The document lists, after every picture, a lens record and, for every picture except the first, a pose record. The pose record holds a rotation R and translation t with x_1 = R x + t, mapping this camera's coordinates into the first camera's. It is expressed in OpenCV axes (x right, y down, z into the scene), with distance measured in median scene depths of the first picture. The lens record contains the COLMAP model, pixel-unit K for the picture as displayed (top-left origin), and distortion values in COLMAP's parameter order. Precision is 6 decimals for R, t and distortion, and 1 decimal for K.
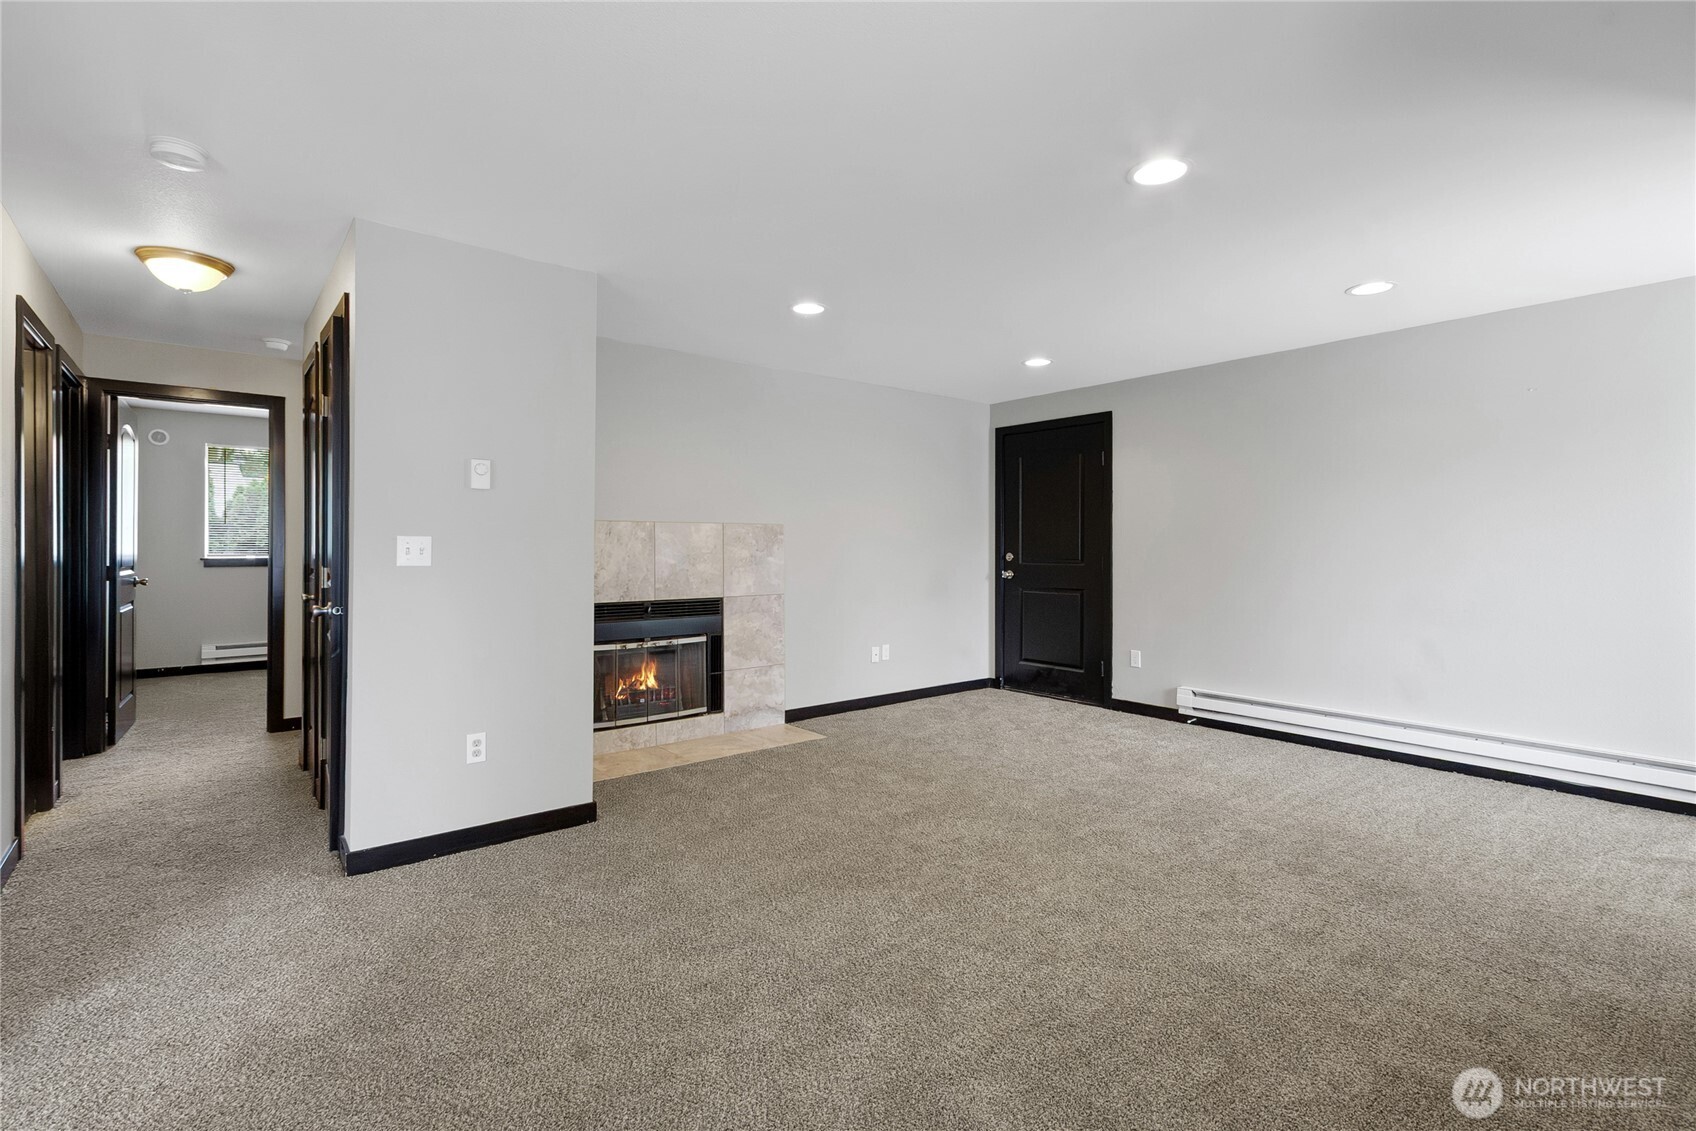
lens RADIAL K [[769.1, 0, 858.8], [0, 769.1, 551.3], [0, 0, 1]] dist [0.000312, 0.000445]
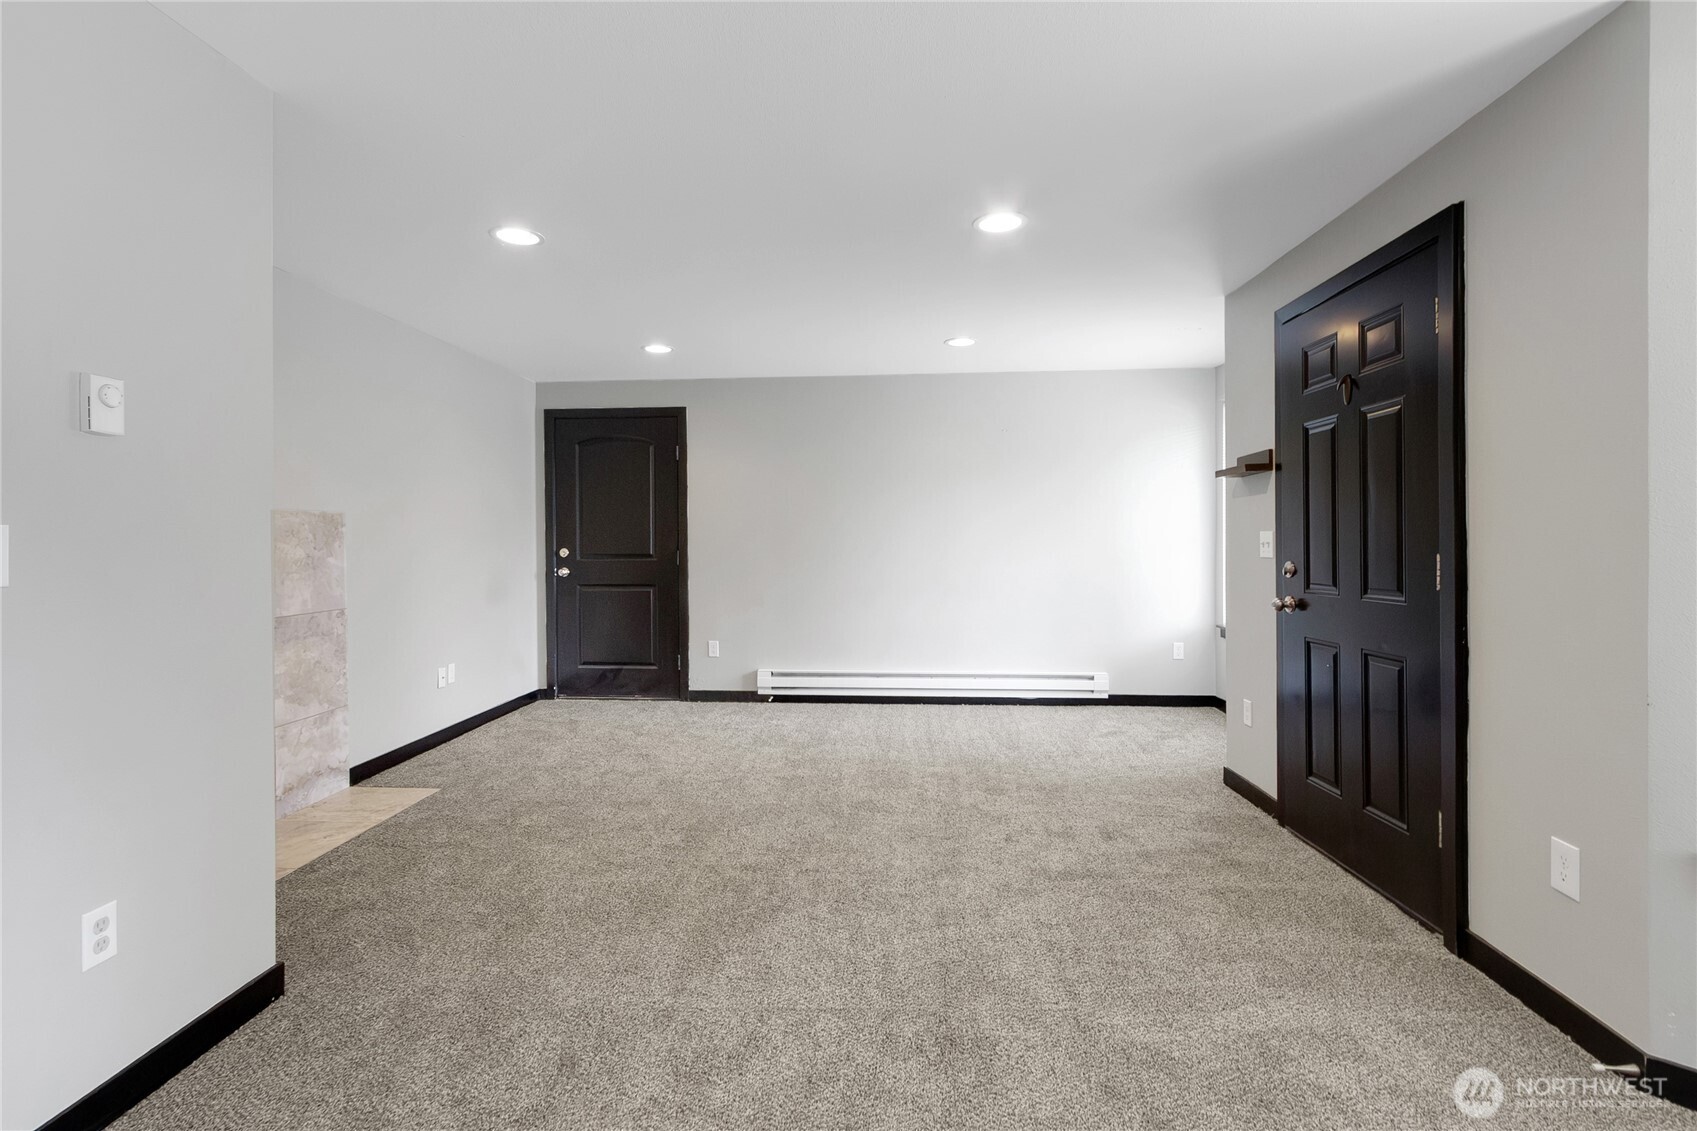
lens RADIAL K [[777.8, 0, 830.9], [0, 777.8, 548.5], [0, 0, 1]] dist [0.001070, 0.000505]
pose [[0.696850, -0.011441, 0.717126, -0.323231], [0.009600, 0.999932, 0.006624, -0.001393], [-0.717153, 0.002269, 0.696912, 0.173787]]
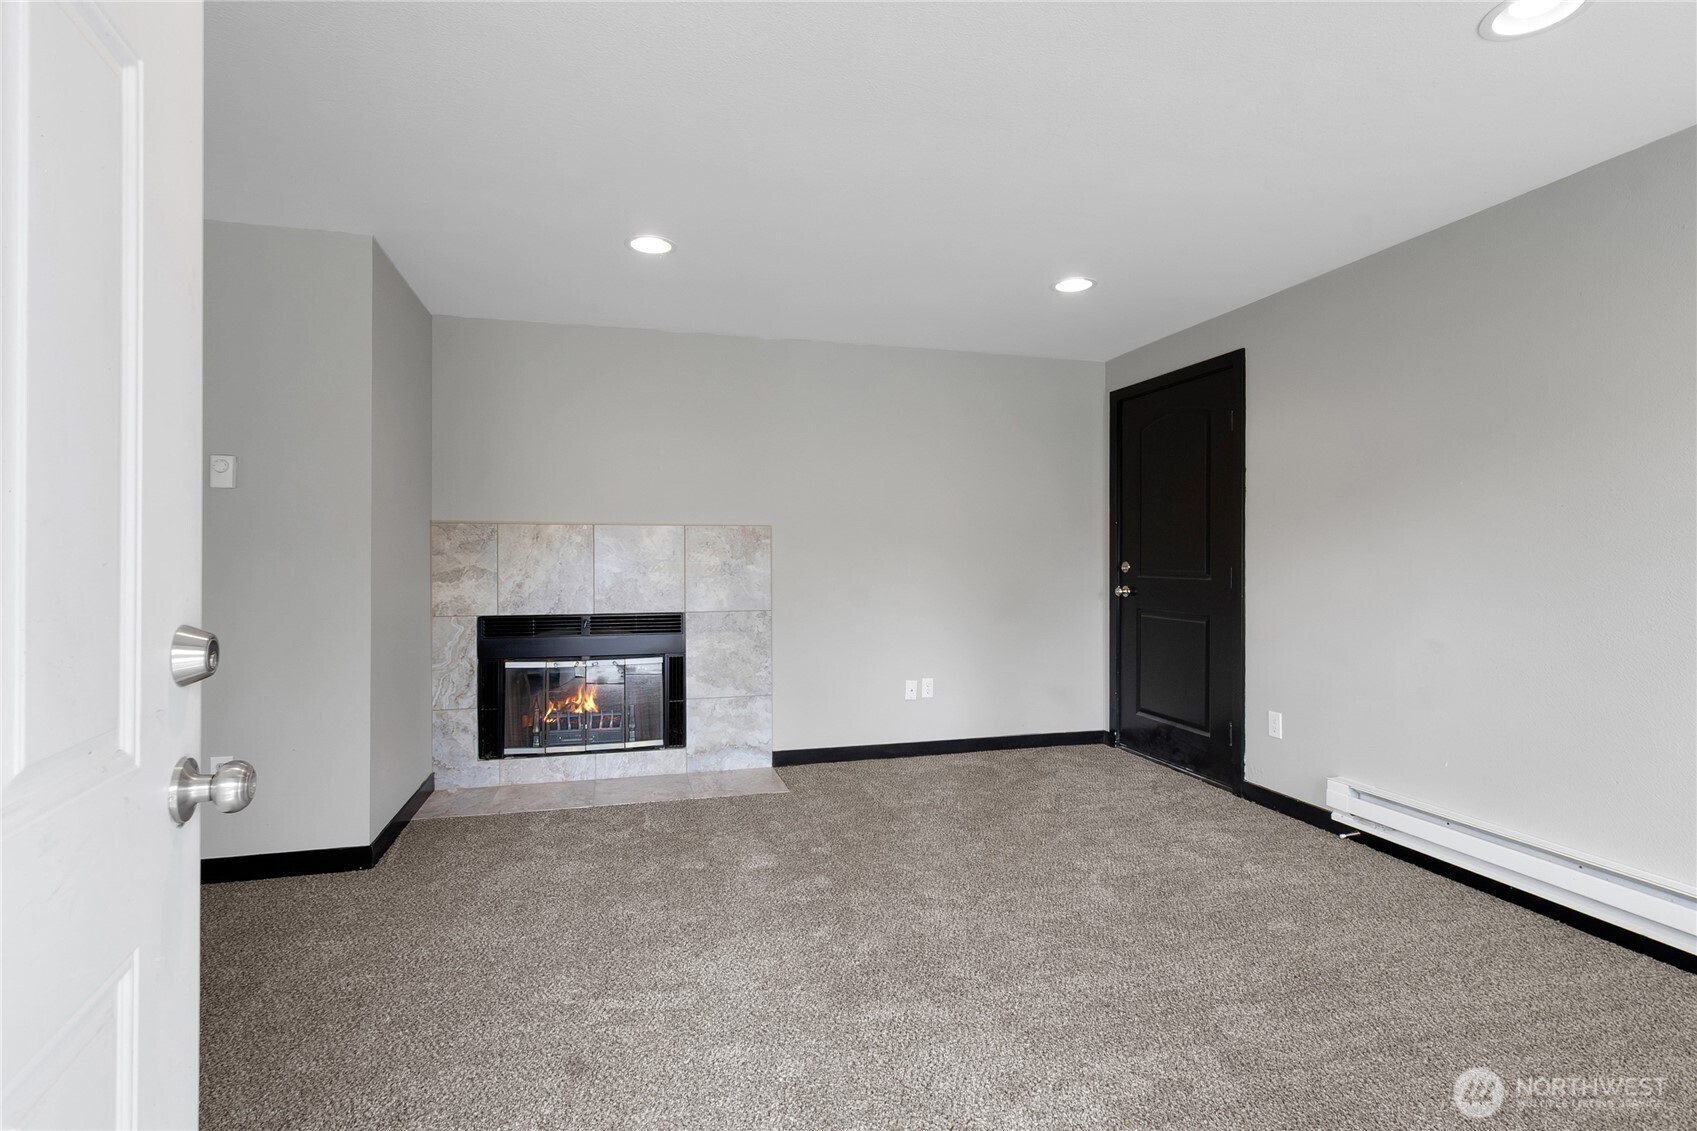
lens RADIAL K [[798.6, 0, 848.6], [0, 798.6, 558.0], [0, 0, 1]] dist [0.002684, 0.000698]
pose [[0.914001, 0.002901, -0.405701, 0.347306], [-0.003438, 0.999994, -0.000594, -0.000428], [0.405697, 0.001938, 0.914006, 0.265500]]
